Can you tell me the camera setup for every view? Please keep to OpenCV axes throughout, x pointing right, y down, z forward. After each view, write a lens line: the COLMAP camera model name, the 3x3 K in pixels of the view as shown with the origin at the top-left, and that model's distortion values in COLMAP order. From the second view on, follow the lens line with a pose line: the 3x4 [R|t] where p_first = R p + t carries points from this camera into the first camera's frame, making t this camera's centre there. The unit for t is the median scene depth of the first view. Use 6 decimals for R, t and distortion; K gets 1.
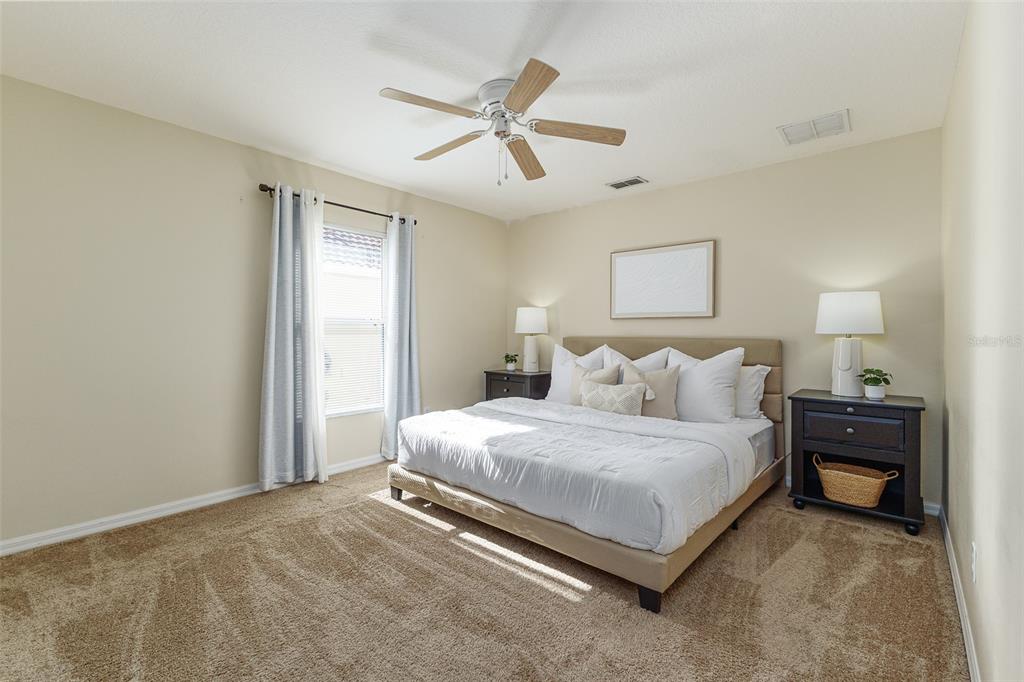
lens RADIAL K [[450.8, 0, 508.6], [0, 450.8, 337.2], [0, 0, 1]] dist [0.000958, 0.000046]
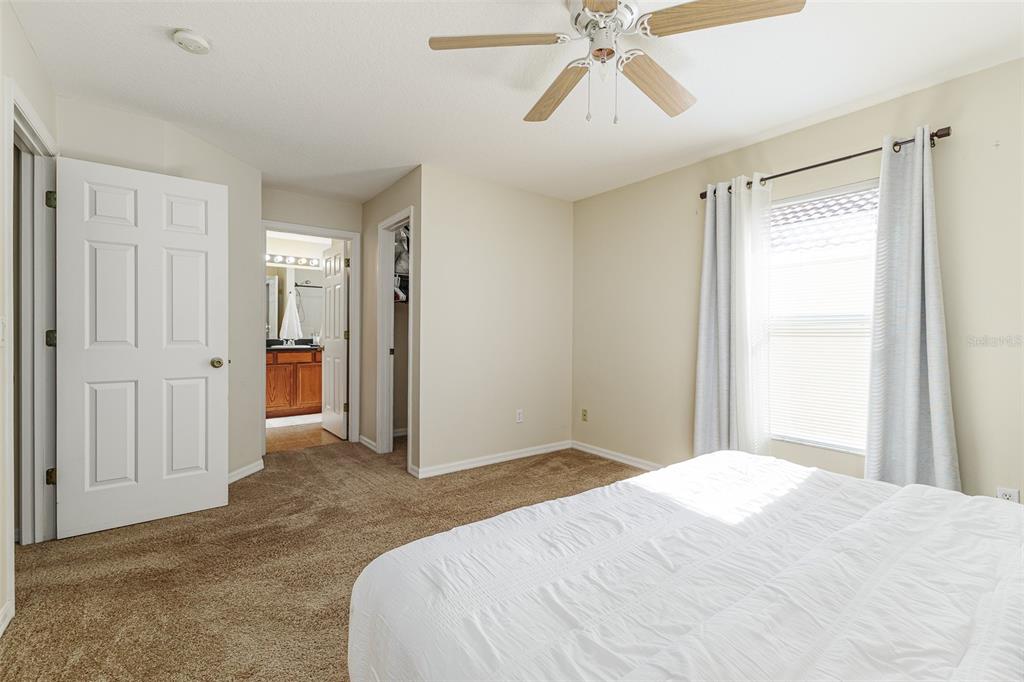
lens RADIAL K [[450.8, 0, 508.6], [0, 450.8, 337.2], [0, 0, 1]] dist [0.000958, 0.000046]
pose [[-0.214131, 0.014667, -0.976695, 0.577213], [-0.005887, 0.999850, 0.016305, -0.018602], [0.976787, 0.009241, -0.214012, 0.791666]]
